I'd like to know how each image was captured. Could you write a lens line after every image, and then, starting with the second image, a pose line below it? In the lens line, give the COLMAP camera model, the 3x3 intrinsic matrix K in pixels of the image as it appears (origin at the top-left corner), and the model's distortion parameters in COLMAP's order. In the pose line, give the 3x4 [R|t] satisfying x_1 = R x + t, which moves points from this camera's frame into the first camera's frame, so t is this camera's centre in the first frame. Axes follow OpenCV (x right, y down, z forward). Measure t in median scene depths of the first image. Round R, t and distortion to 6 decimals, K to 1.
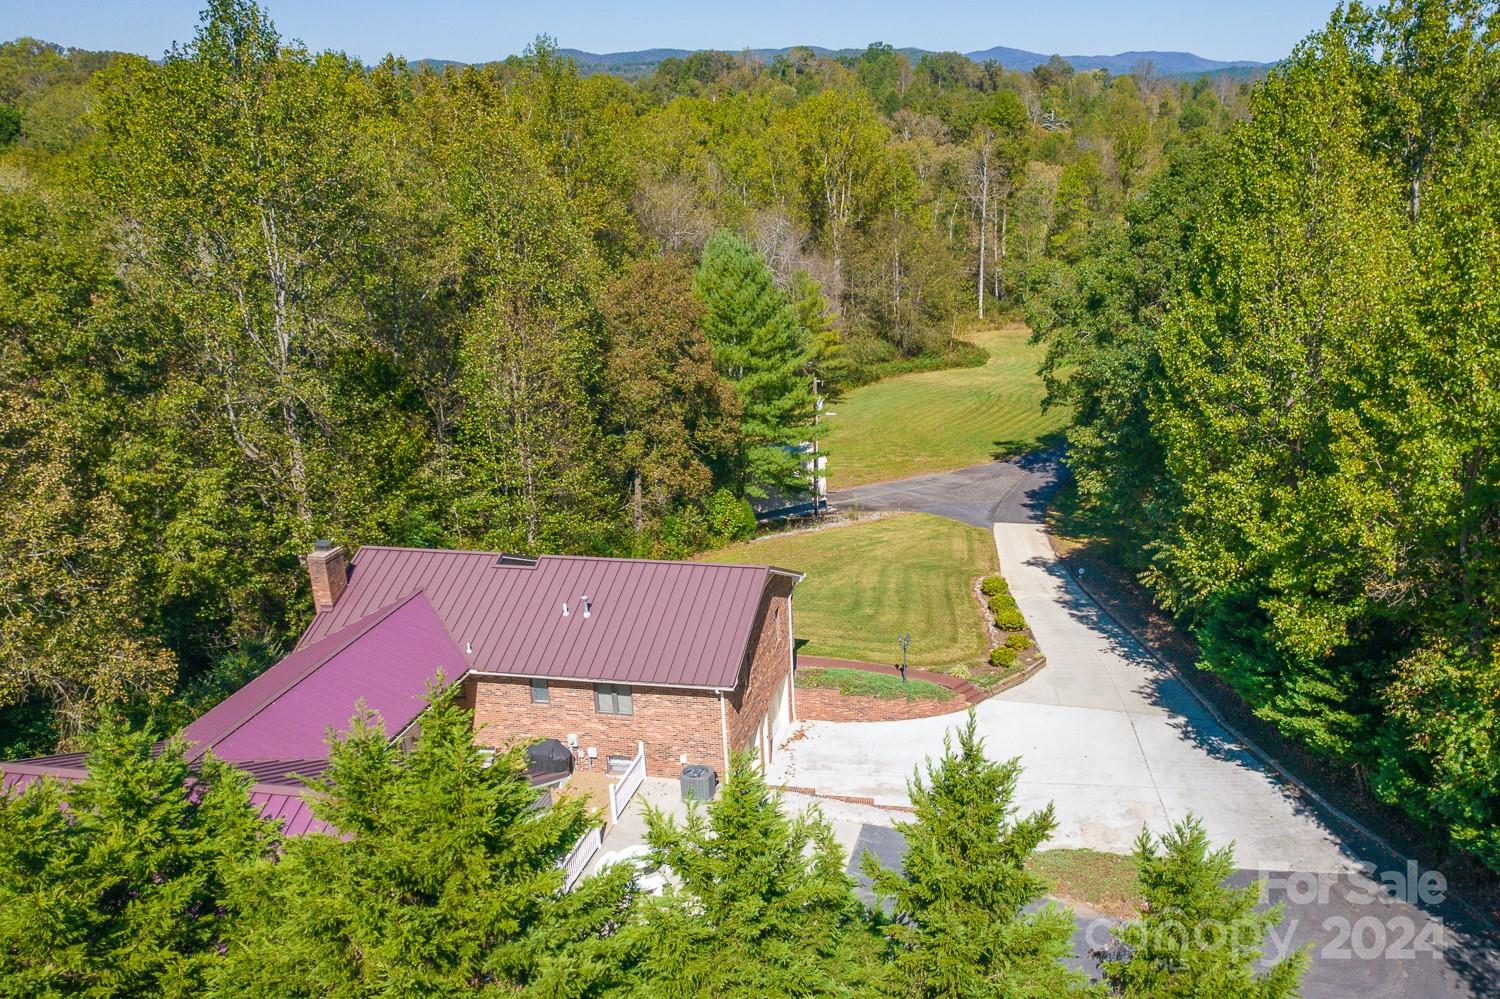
lens RADIAL K [[956.4, 0, 750.6], [0, 956.4, 508.4], [0, 0, 1]] dist [-0.056976, 0.043387]
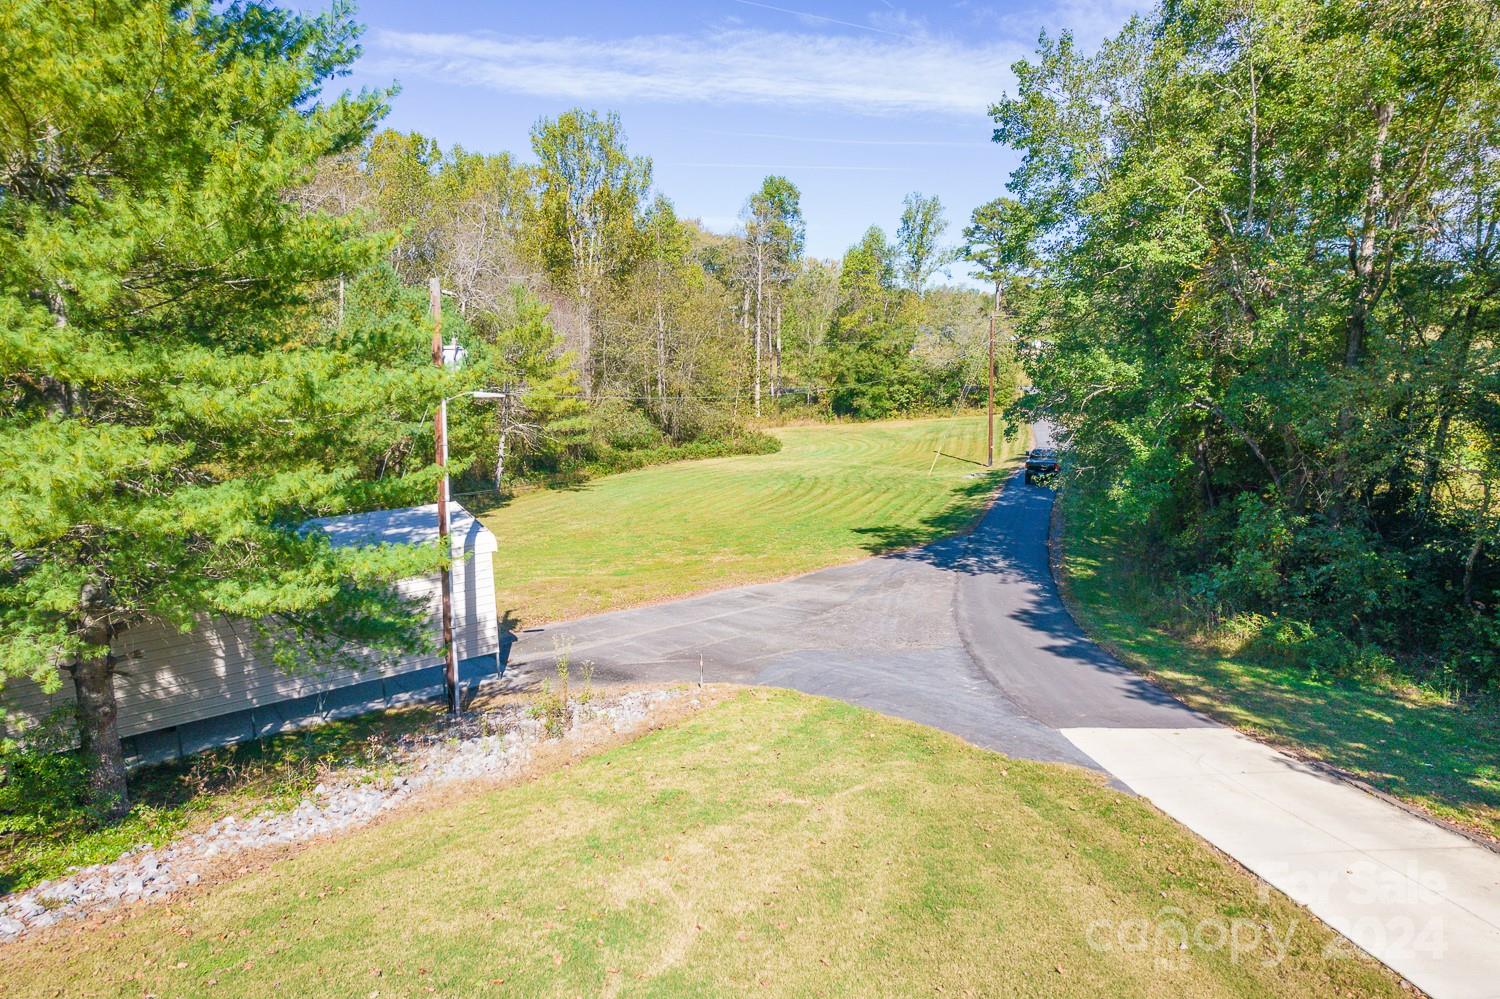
lens RADIAL K [[956.4, 0, 750.6], [0, 956.4, 508.4], [0, 0, 1]] dist [-0.056976, 0.043387]
pose [[0.970132, 0.000245, 0.242579, 0.049663], [0.032786, 0.990692, -0.132116, -0.007214], [-0.240354, 0.136123, 0.961093, 0.361693]]
